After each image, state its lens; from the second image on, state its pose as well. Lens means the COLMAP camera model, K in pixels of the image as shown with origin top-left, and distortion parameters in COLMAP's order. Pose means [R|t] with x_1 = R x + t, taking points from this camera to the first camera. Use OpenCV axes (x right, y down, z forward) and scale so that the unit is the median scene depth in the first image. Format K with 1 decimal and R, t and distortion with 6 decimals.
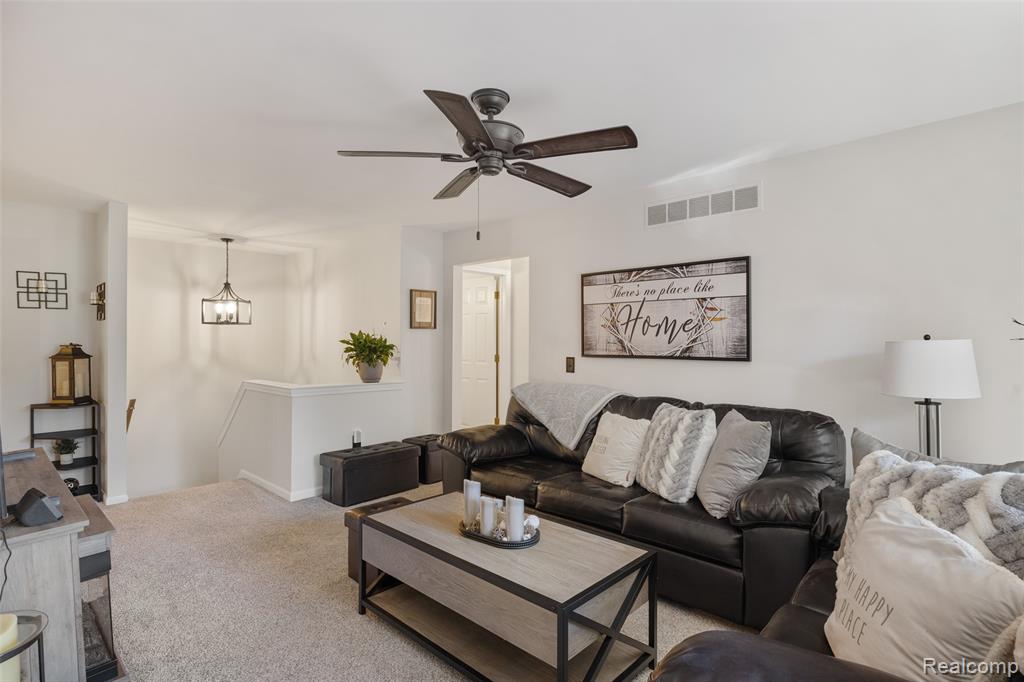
lens RADIAL K [[515.1, 0, 513.0], [0, 515.1, 341.9], [0, 0, 1]] dist [0.003902, -0.000183]
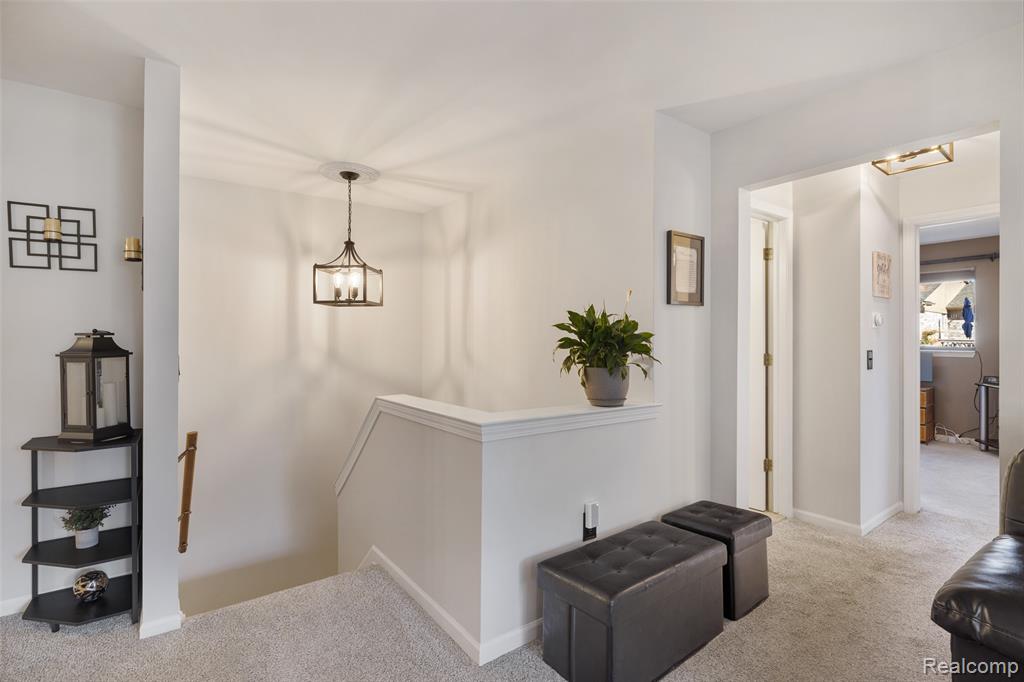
lens RADIAL K [[484.6, 0, 512.1], [0, 484.6, 341.3], [0, 0, 1]] dist [-0.003037, 0.000176]
pose [[0.985163, -0.000410, -0.171622, -0.312924], [0.000347, 1.000000, -0.000396, 0.014970], [0.171622, 0.000330, 0.985163, 0.547626]]
